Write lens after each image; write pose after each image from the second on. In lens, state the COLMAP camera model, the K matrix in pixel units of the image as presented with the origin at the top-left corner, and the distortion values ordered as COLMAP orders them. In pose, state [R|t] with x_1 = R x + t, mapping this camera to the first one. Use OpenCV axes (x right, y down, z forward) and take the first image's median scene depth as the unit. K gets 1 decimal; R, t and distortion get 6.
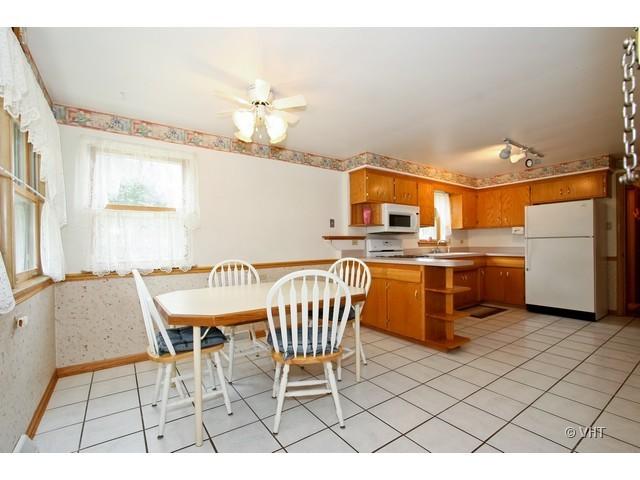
lens RADIAL K [[301.3, 0, 316.7], [0, 301.3, 242.9], [0, 0, 1]] dist [0.000166, -0.000360]
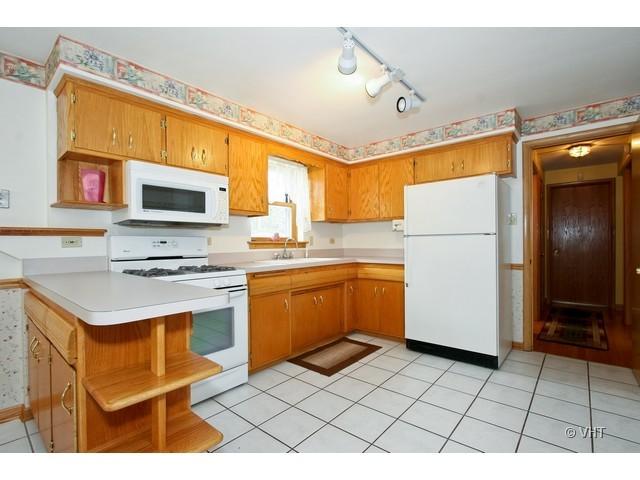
lens RADIAL K [[301.3, 0, 322.9], [0, 301.3, 241.2], [0, 0, 1]] dist [0.000166, -0.000360]
pose [[0.971439, 0.003492, 0.237262, 0.364182], [-0.003239, 0.999994, -0.001456, -0.003341], [-0.237265, 0.000646, 0.971445, 0.409982]]
